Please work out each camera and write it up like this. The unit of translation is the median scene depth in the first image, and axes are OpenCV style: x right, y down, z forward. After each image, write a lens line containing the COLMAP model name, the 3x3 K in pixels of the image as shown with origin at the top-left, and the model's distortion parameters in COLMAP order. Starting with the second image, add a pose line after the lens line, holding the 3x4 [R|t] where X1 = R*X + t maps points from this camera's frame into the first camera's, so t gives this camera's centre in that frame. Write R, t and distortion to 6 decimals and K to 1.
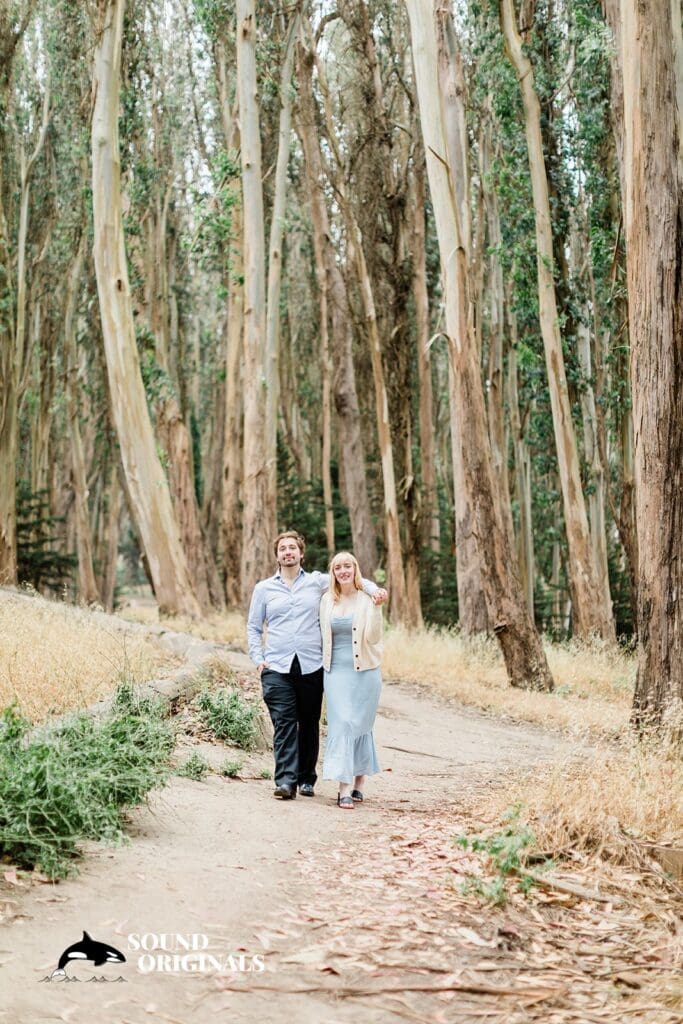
lens RADIAL K [[1447.4, 0, 335.7], [0, 1447.4, 512.4], [0, 0, 1]] dist [0.015138, 0.000000]
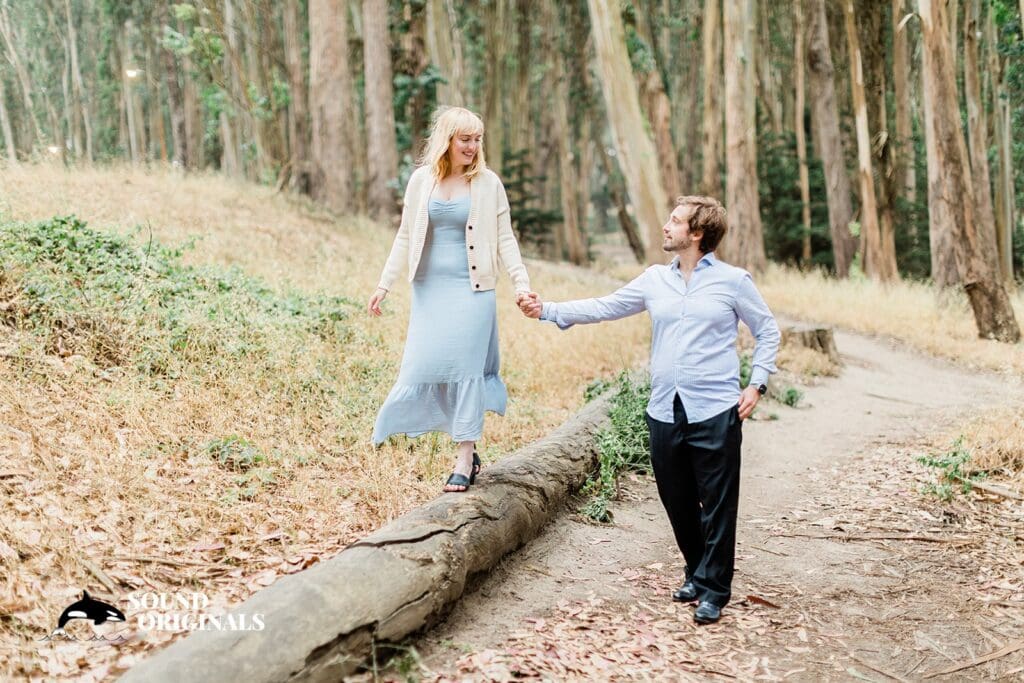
lens RADIAL K [[1447.4, 0, 512.0], [0, 1447.4, 344.0], [0, 0, 1]] dist [0.015138, 0.000000]
pose [[0.979786, -0.011664, -0.199709, -0.007599], [0.037210, 0.991503, 0.124645, -0.025732], [0.196558, -0.129556, 0.971895, -0.142913]]
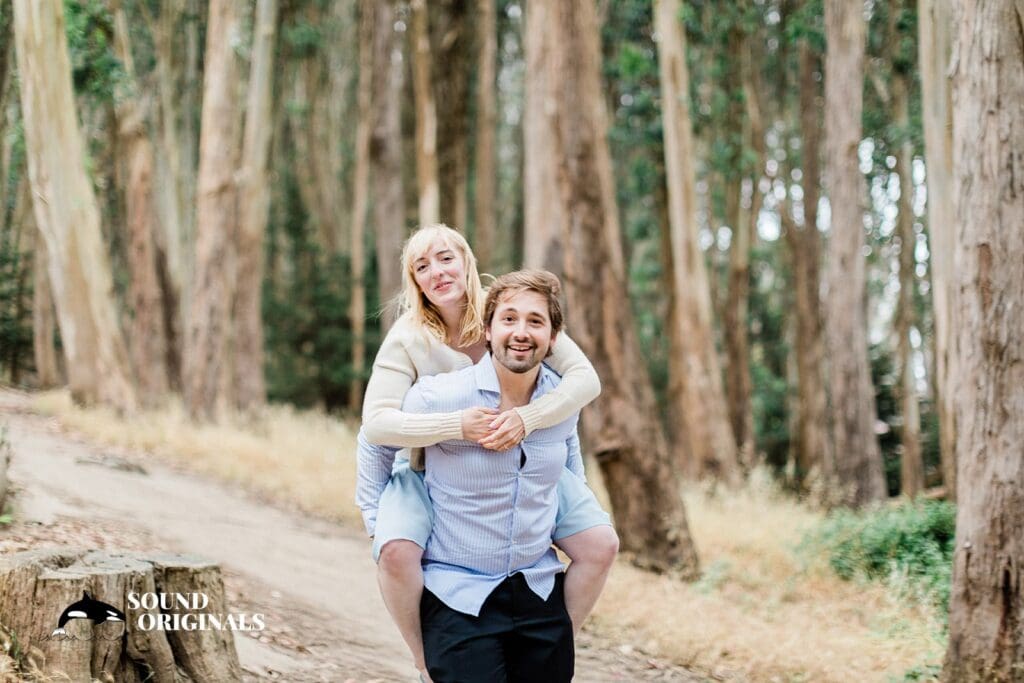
lens RADIAL K [[1447.4, 0, 511.7], [0, 1447.4, 341.8], [0, 0, 1]] dist [0.015138, 0.000000]
pose [[0.994718, 0.055004, 0.086659, 0.029651], [-0.056151, 0.998363, 0.010856, 0.034638], [-0.085920, -0.015664, 0.996179, 0.465112]]
